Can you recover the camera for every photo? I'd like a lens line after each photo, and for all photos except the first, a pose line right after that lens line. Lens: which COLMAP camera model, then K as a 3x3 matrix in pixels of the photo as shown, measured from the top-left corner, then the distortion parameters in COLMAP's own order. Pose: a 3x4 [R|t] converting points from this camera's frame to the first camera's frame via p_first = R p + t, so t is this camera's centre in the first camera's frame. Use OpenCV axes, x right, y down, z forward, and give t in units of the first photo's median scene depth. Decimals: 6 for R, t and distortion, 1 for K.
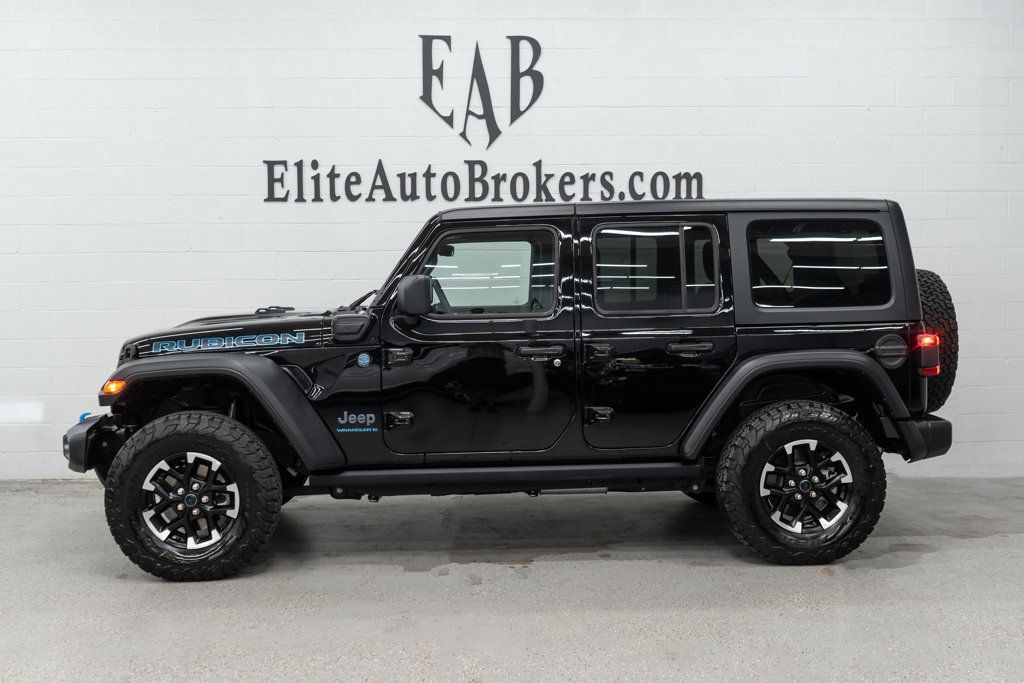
lens RADIAL K [[1212.5, 0, 512.0], [0, 1212.5, 341.5], [0, 0, 1]] dist [-0.018623, -0.023081]
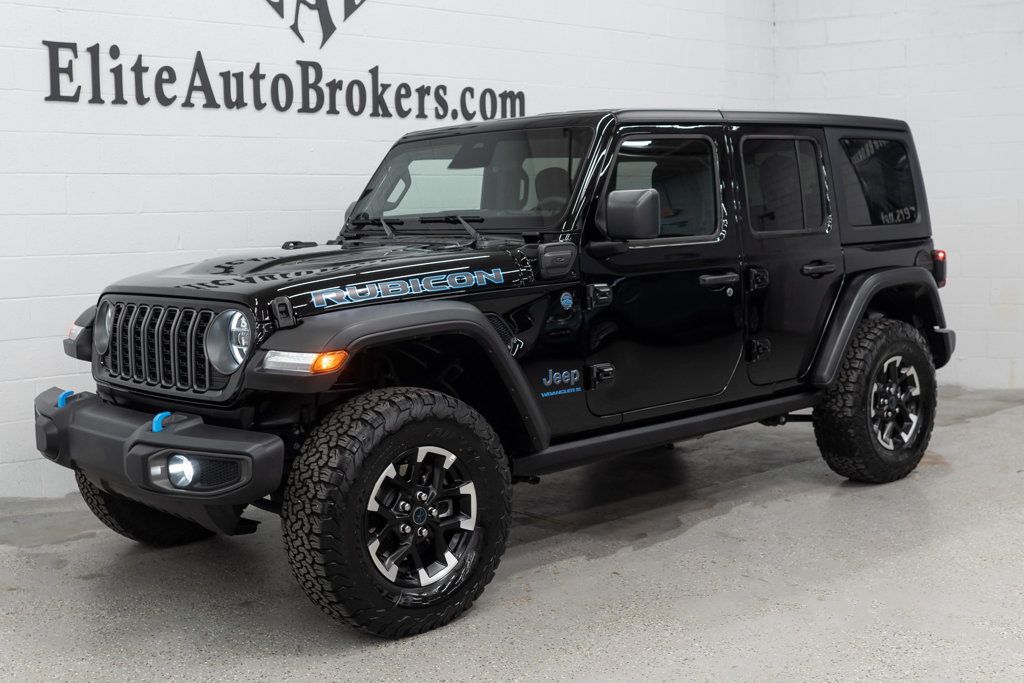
lens RADIAL K [[1212.5, 0, 512.0], [0, 1212.5, 341.5], [0, 0, 1]] dist [-0.018623, -0.023081]
pose [[0.773703, -0.074906, 0.629105, -0.442929], [0.051629, 0.997138, 0.055230, -0.002311], [-0.631441, -0.010252, 0.775356, 0.293921]]
